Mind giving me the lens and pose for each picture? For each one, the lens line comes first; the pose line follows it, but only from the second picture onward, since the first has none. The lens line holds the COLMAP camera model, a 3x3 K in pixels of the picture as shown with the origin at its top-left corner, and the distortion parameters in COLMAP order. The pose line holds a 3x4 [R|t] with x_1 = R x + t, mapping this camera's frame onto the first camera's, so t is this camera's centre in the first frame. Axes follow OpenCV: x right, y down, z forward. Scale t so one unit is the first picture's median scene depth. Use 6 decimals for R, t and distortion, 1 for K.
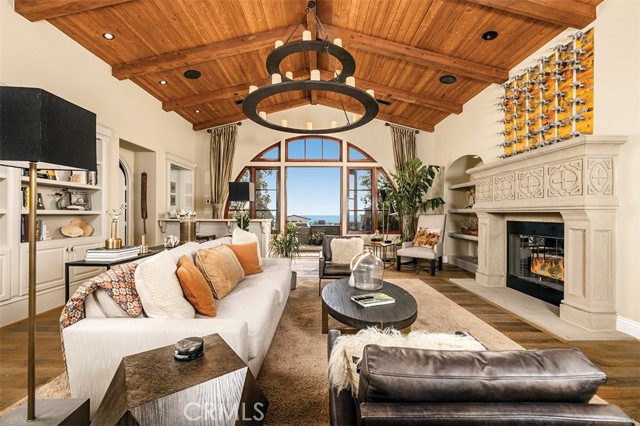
lens RADIAL K [[274.2, 0, 320.0], [0, 274.2, 216.7], [0, 0, 1]] dist [0.000272, 0.000248]
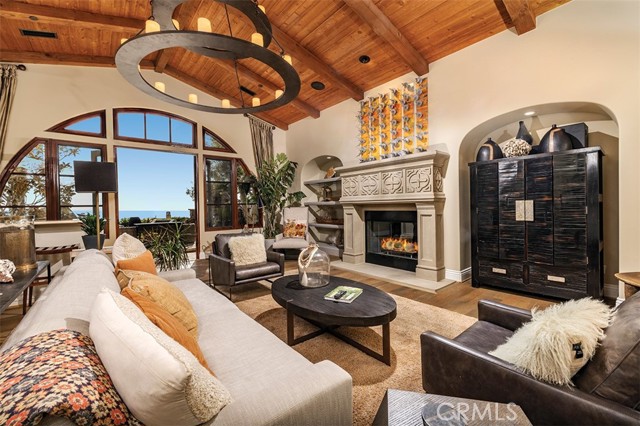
lens RADIAL K [[267.9, 0, 320.0], [0, 267.9, 213.0], [0, 0, 1]] dist [0.000813, 0.000192]
pose [[0.779228, -0.034376, 0.625798, -0.195313], [0.026944, 0.999409, 0.021349, -0.004930], [-0.626162, 0.000226, 0.779693, 0.125913]]
